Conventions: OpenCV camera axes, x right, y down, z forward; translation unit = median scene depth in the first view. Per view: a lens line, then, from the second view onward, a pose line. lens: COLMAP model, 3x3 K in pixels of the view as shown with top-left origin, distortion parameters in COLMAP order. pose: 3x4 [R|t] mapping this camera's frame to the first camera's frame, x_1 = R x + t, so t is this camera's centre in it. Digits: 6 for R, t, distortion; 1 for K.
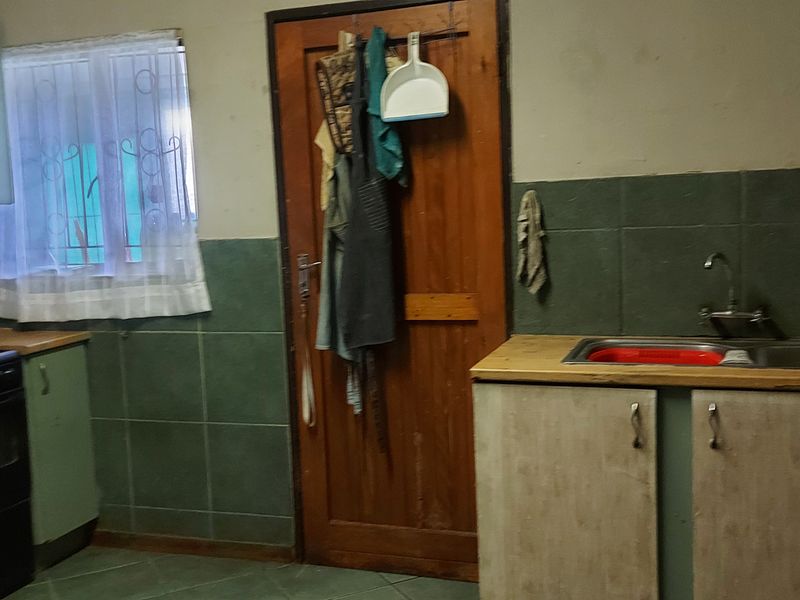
lens RADIAL K [[943.5, 0, 405.2], [0, 943.5, 304.1], [0, 0, 1]] dist [0.182829, -0.372753]
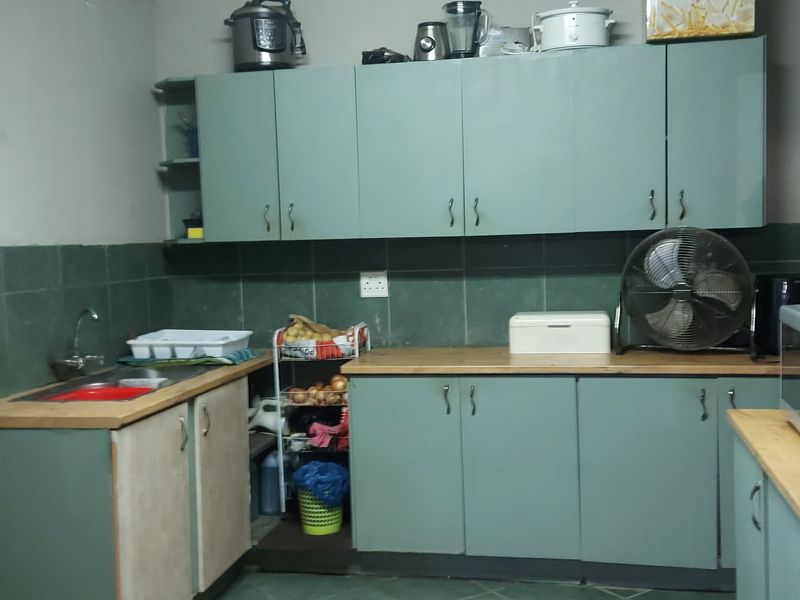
lens RADIAL K [[943.5, 0, 405.2], [0, 943.5, 304.1], [0, 0, 1]] dist [0.182829, -0.372753]
pose [[-0.147701, -0.027608, 0.988647, -1.033597], [0.153096, 0.986924, 0.050432, -0.061839], [-0.977111, 0.158807, -0.141543, 0.816809]]
